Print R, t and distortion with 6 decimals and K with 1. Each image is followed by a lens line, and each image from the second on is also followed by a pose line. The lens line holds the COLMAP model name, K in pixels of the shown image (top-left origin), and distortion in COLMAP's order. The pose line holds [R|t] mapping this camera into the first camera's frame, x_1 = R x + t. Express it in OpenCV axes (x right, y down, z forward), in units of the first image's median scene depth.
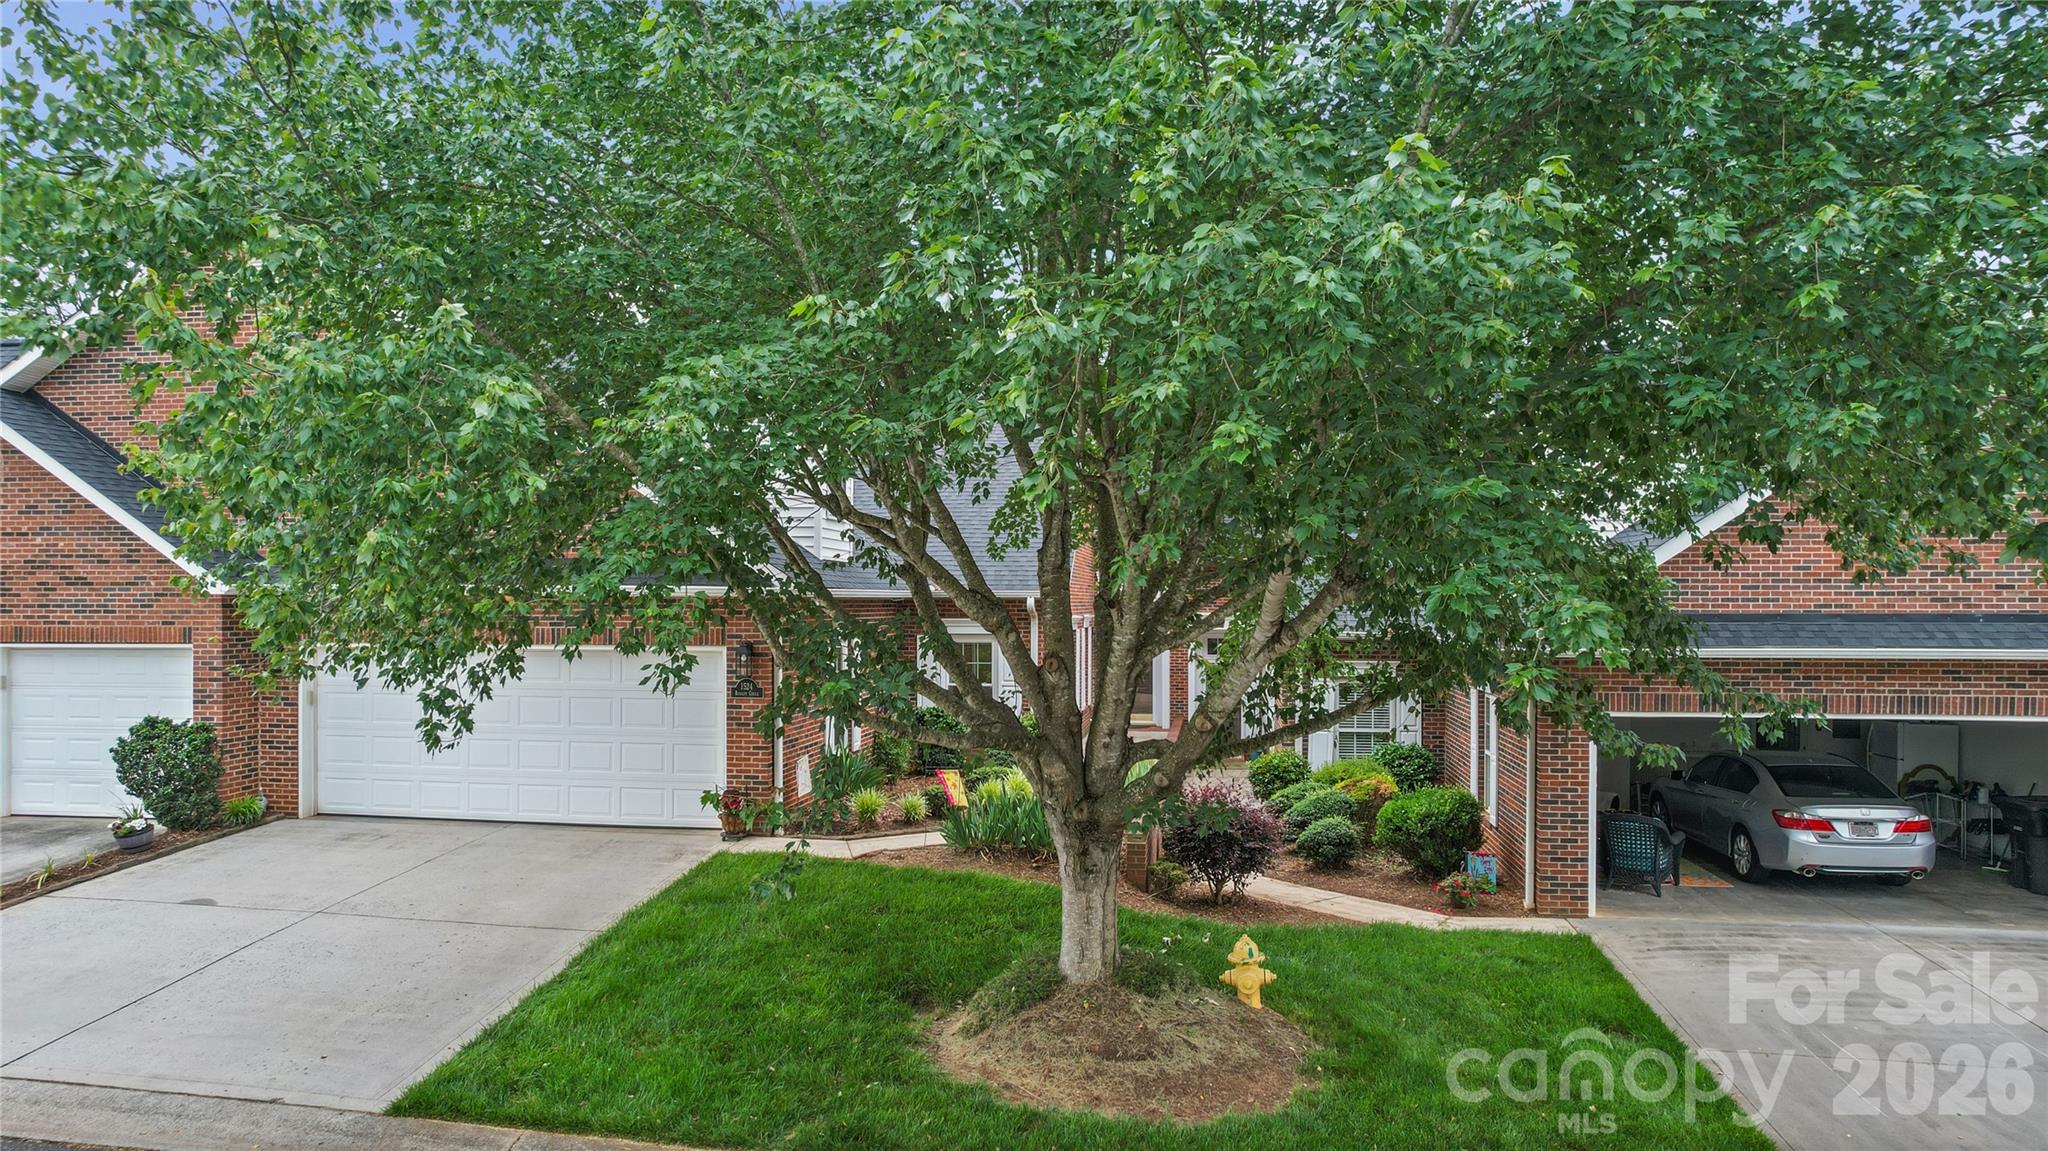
lens RADIAL K [[1330.5, 0, 1024.0], [0, 1330.5, 575.5], [0, 0, 1]] dist [-0.077642, 0.071571]
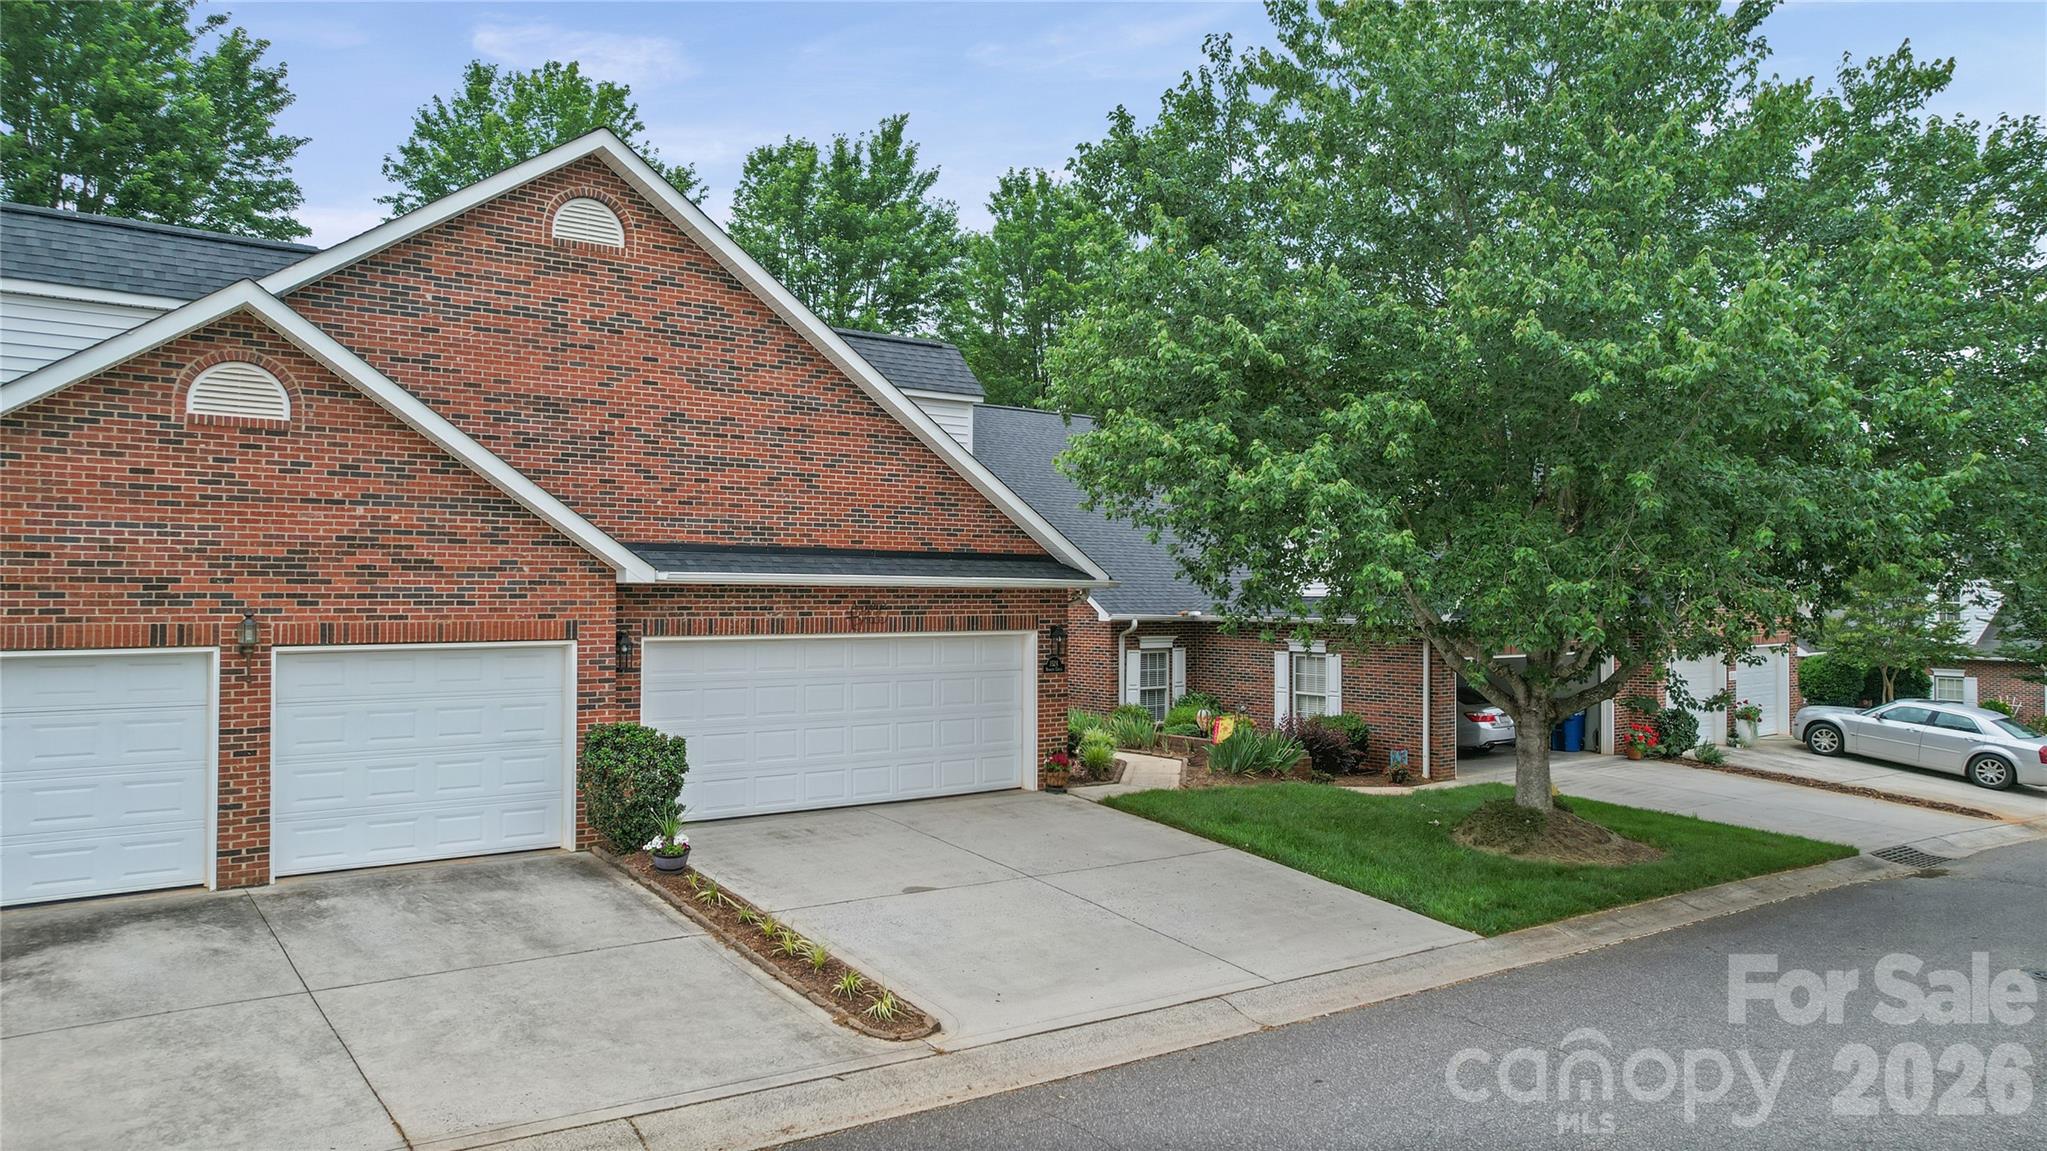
lens RADIAL K [[1329.8, 0, 1023.5], [0, 1329.8, 575.5], [0, 0, 1]] dist [-0.077642, 0.071571]
pose [[0.702620, 0.010583, 0.711487, -1.126113], [-0.015713, 0.999876, 0.000645, 0.004905], [-0.711392, -0.011633, 0.702699, 0.192117]]
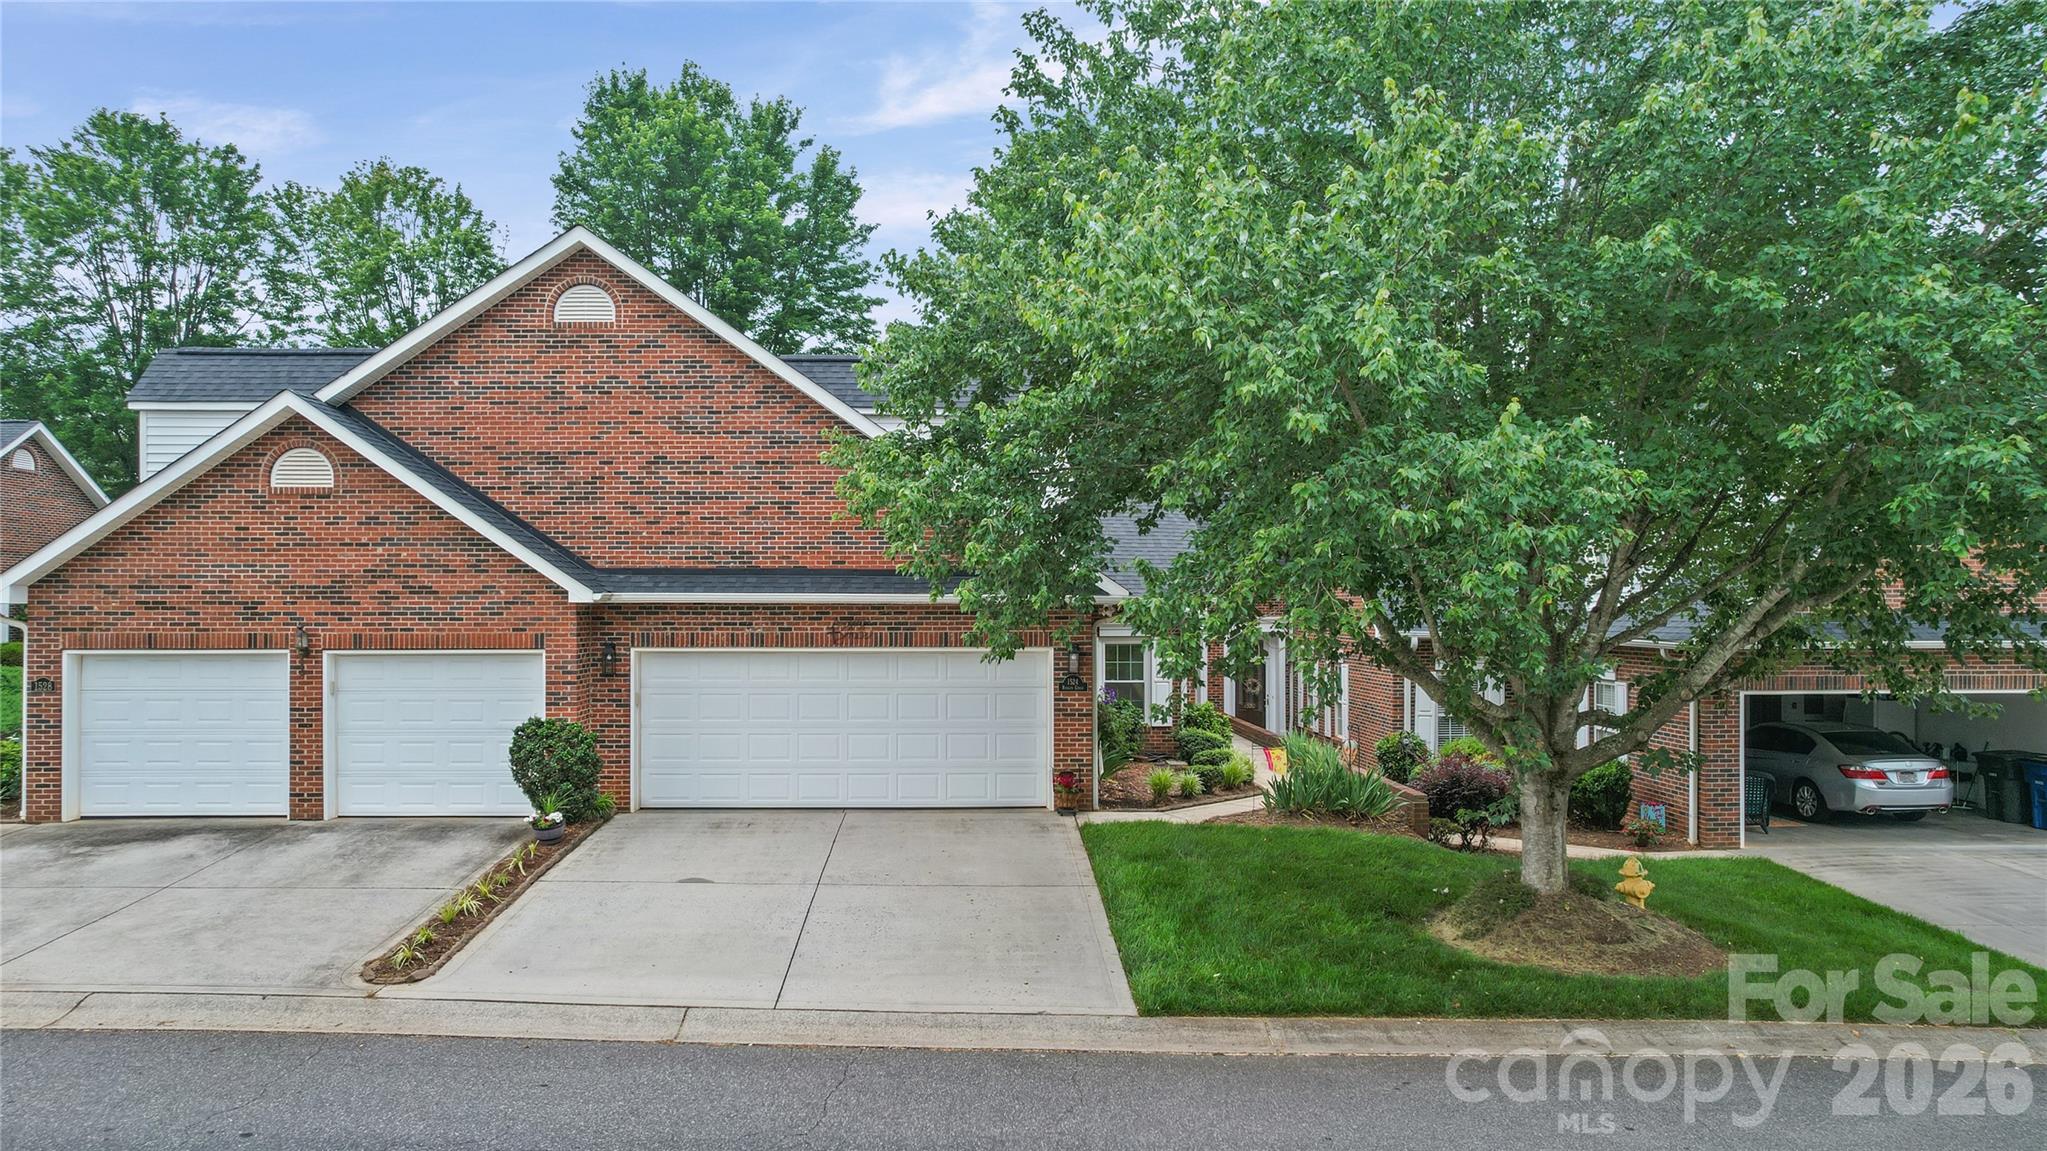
lens RADIAL K [[1339.7, 0, 1023.1], [0, 1339.7, 590.0], [0, 0, 1]] dist [-0.091001, 0.086395]
pose [[0.982089, 0.000314, 0.188418, -0.492061], [-0.001872, 0.999966, 0.008090, -0.005560], [-0.188409, -0.008297, 0.982056, -0.138790]]
